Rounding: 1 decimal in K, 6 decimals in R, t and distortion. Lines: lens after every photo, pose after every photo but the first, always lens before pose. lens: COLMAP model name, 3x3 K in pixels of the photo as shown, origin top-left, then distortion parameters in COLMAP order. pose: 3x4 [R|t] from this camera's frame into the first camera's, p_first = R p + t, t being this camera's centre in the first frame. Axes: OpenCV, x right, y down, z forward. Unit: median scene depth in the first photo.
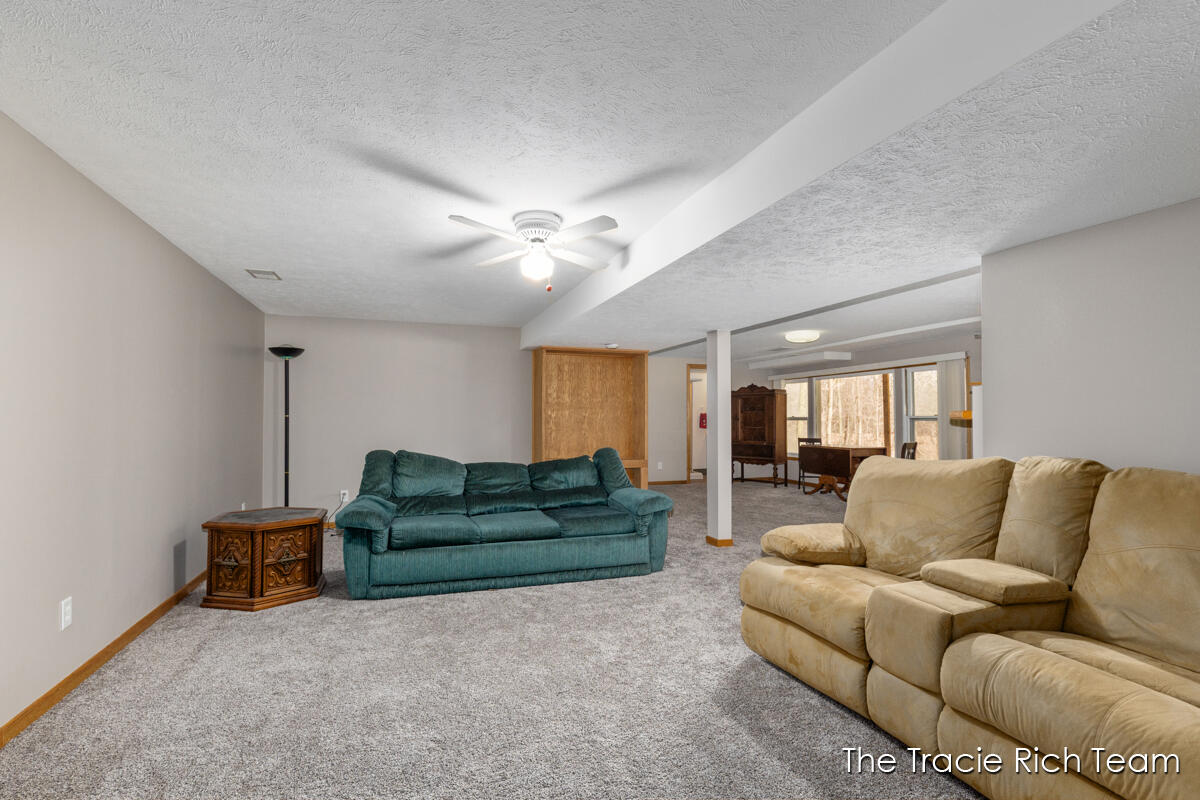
lens RADIAL K [[596.1, 0, 600.0], [0, 596.1, 400.0], [0, 0, 1]] dist [-0.000709, -0.000026]
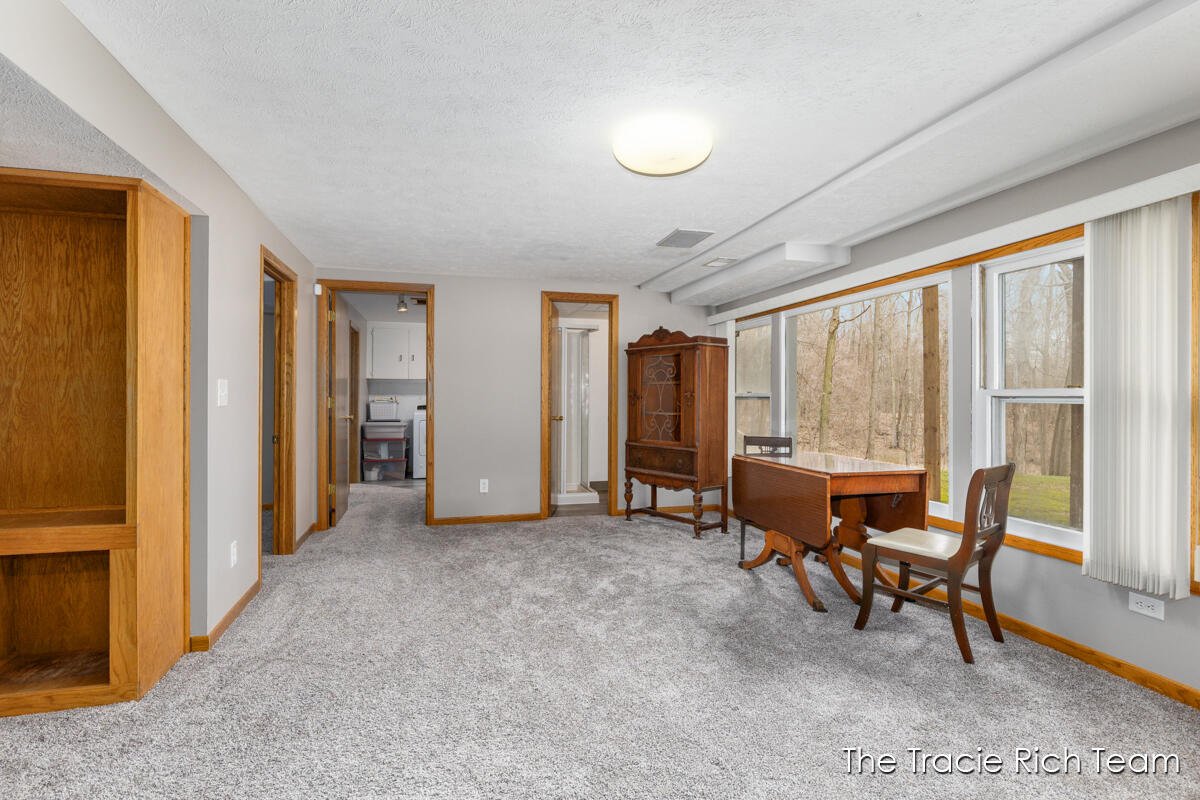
lens RADIAL K [[612.7, 0, 600.0], [0, 612.7, 400.0], [0, 0, 1]] dist [-0.001245, -0.000180]
pose [[0.996957, 0.001671, -0.077937, 0.248762], [0.001268, 0.999290, 0.037645, 0.015118], [0.077944, -0.037629, 0.996247, 0.488518]]
